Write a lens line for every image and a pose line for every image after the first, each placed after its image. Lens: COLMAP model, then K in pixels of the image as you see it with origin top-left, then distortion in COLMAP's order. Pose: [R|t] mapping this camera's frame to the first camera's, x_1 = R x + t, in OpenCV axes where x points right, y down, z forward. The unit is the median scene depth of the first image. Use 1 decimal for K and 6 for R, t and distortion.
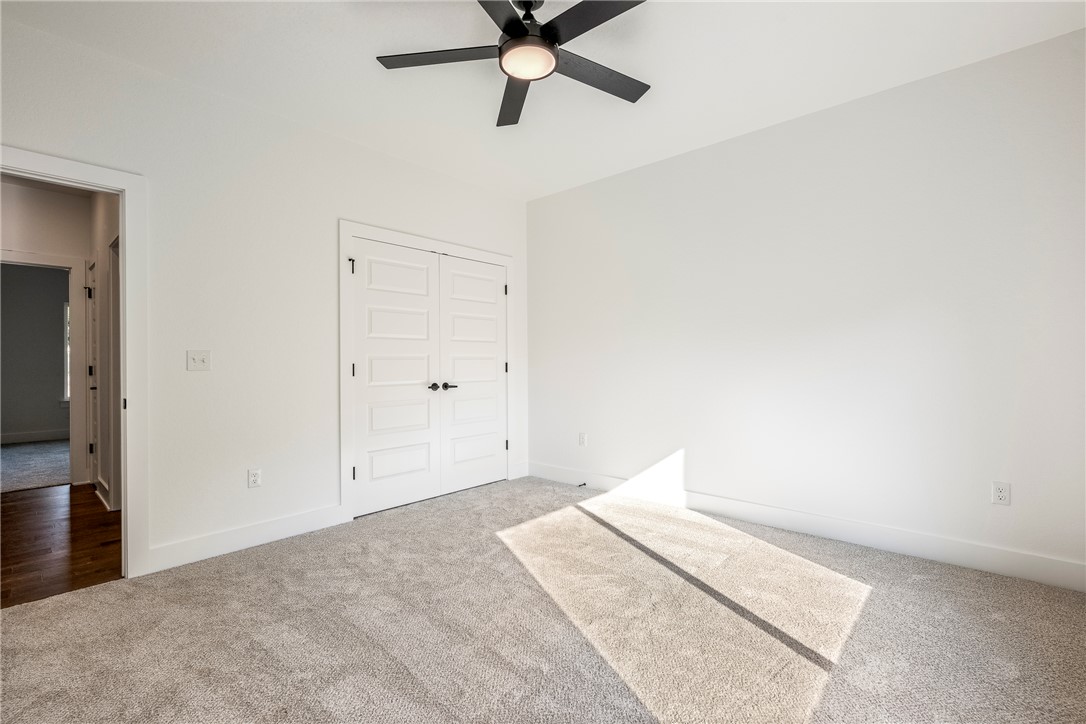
lens RADIAL K [[480.2, 0, 538.3], [0, 480.2, 358.0], [0, 0, 1]] dist [-0.000287, 0.000132]
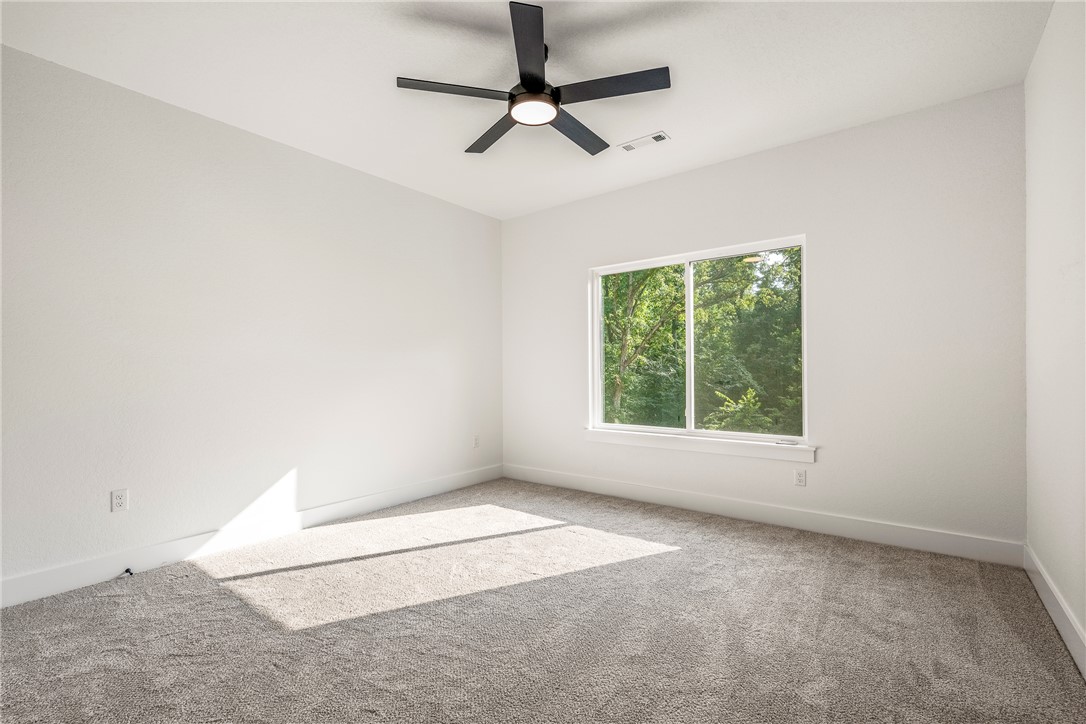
lens RADIAL K [[480.2, 0, 538.3], [0, 480.2, 358.0], [0, 0, 1]] dist [-0.000287, 0.000132]
pose [[-0.067423, 0.039394, 0.996946, -0.722075], [0.002764, 0.999224, -0.039297, 0.018172], [-0.997721, 0.000106, -0.067480, 0.654840]]
